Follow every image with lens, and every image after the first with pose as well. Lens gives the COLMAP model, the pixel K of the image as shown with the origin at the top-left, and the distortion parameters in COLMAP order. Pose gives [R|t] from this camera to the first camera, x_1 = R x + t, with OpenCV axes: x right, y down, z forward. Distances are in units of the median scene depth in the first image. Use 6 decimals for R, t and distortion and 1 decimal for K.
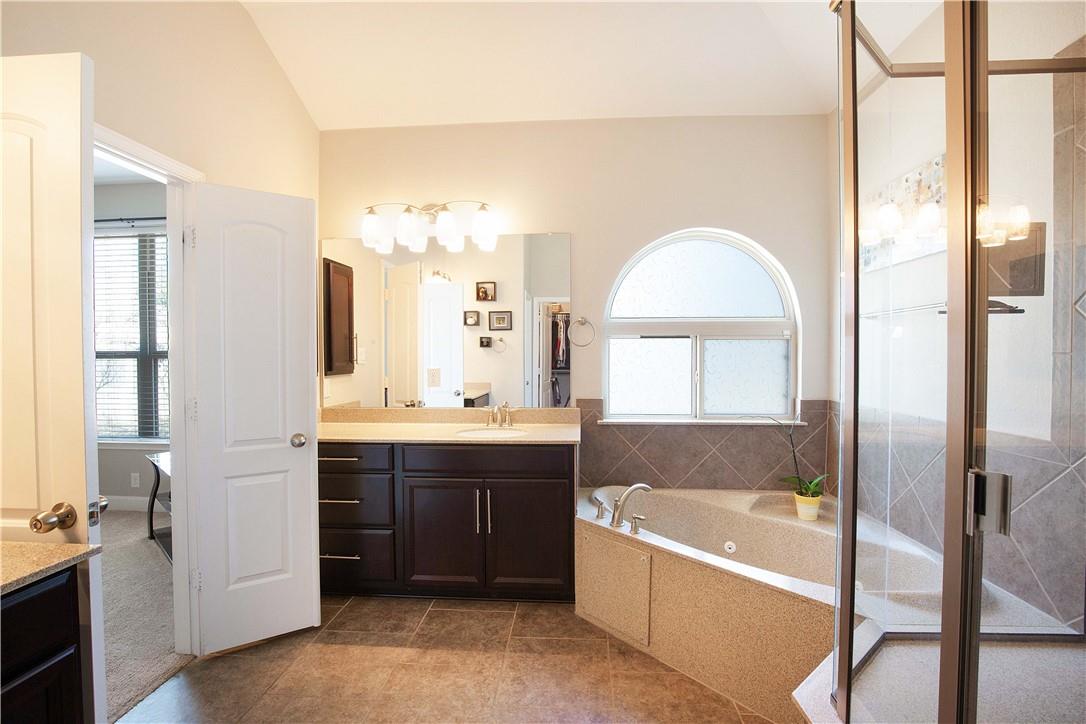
lens RADIAL K [[502.7, 0, 540.6], [0, 502.7, 362.2], [0, 0, 1]] dist [-0.029801, 0.004630]
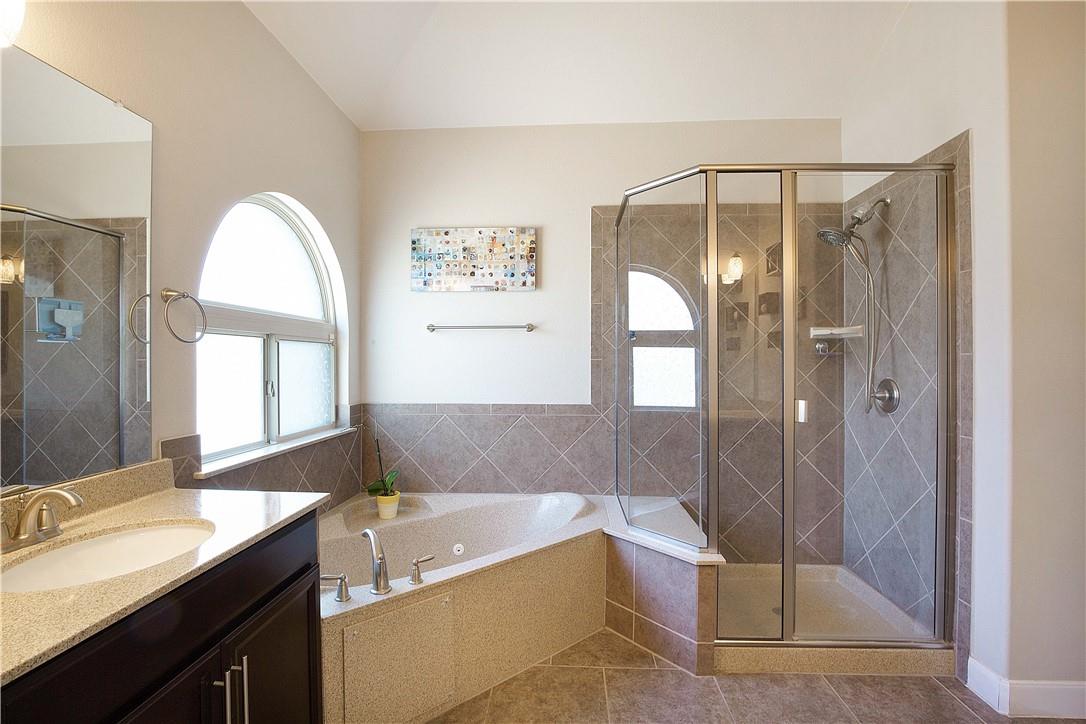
lens RADIAL K [[502.7, 0, 543.0], [0, 502.7, 362.1], [0, 0, 1]] dist [-0.029801, 0.004630]
pose [[-0.031788, 0.002694, 0.999491, -0.621678], [0.016945, 0.999854, -0.002156, -0.003109], [-0.999351, 0.016868, -0.031829, 0.834601]]
